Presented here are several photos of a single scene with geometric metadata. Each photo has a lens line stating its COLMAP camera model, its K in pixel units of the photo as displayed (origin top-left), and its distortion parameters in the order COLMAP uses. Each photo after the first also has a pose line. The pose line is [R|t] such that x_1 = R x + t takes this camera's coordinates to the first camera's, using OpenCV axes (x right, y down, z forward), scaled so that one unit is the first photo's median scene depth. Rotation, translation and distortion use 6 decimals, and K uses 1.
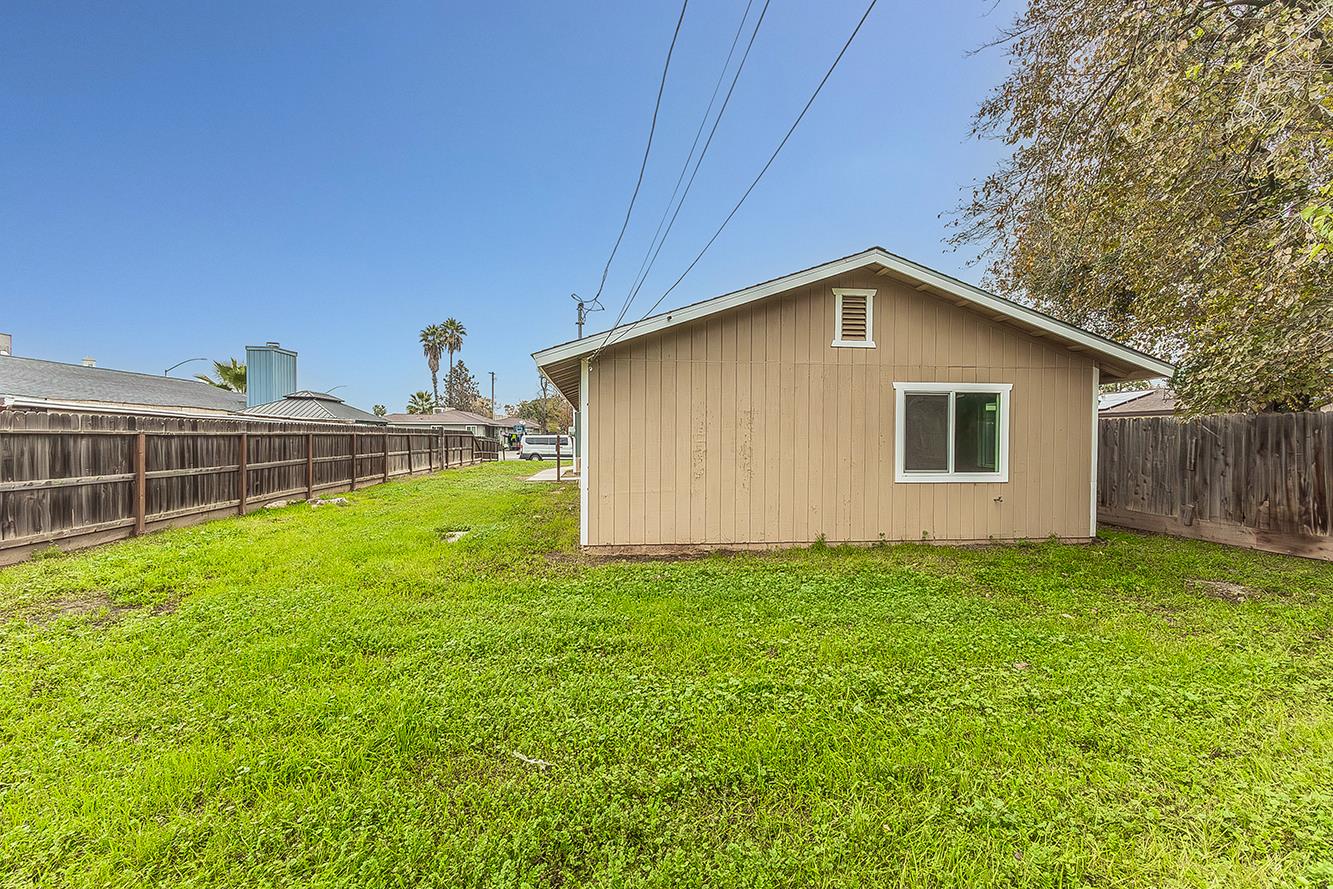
lens RADIAL K [[556.8, 0, 660.9], [0, 556.8, 445.8], [0, 0, 1]] dist [0.008487, 0.001712]
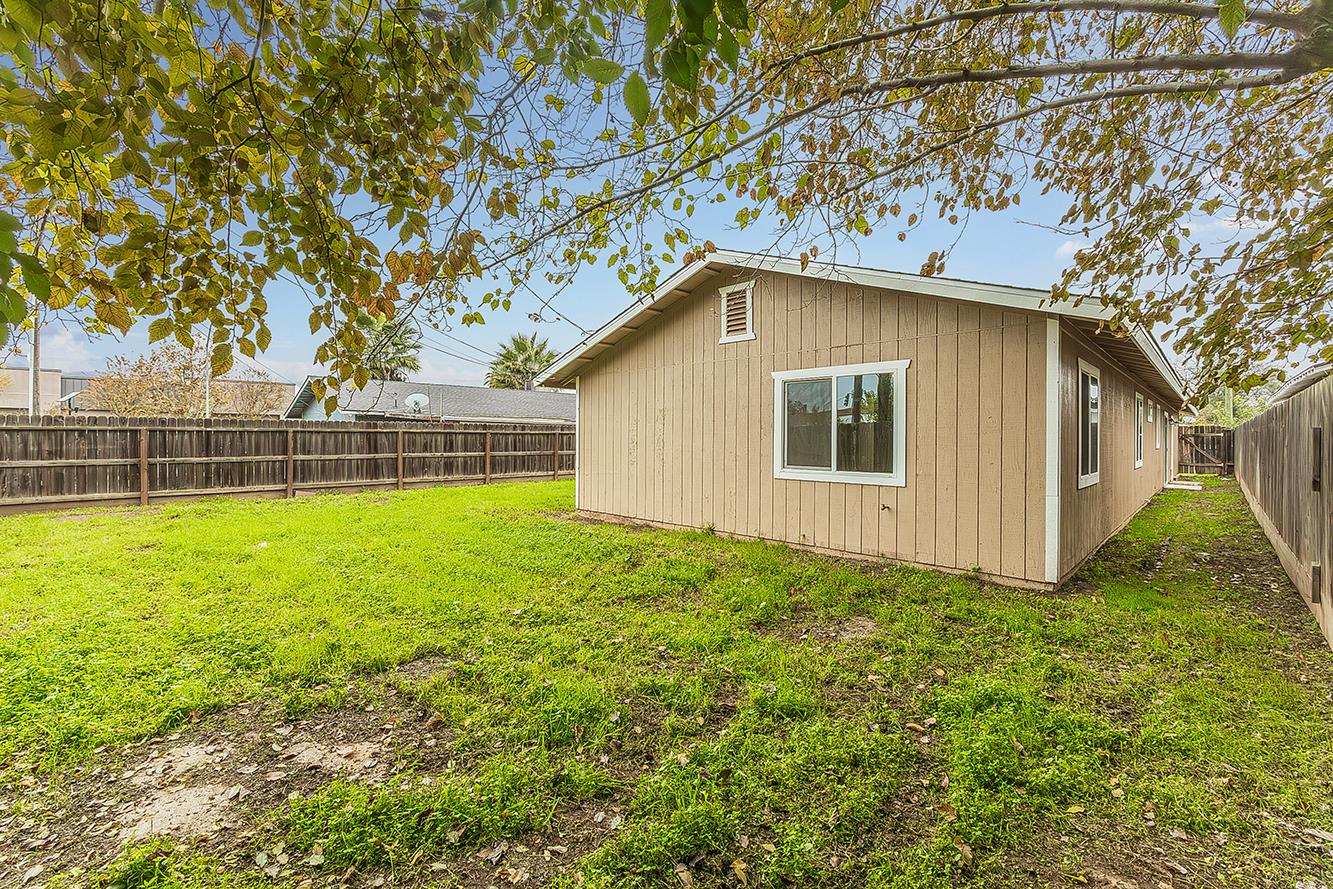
lens RADIAL K [[556.8, 0, 667.6], [0, 556.8, 438.5], [0, 0, 1]] dist [0.008487, 0.001712]
pose [[0.632940, 0.001560, -0.774200, 1.036282], [-0.014100, 0.999855, -0.009512, 0.010083], [0.774073, 0.016937, 0.632870, 0.263467]]
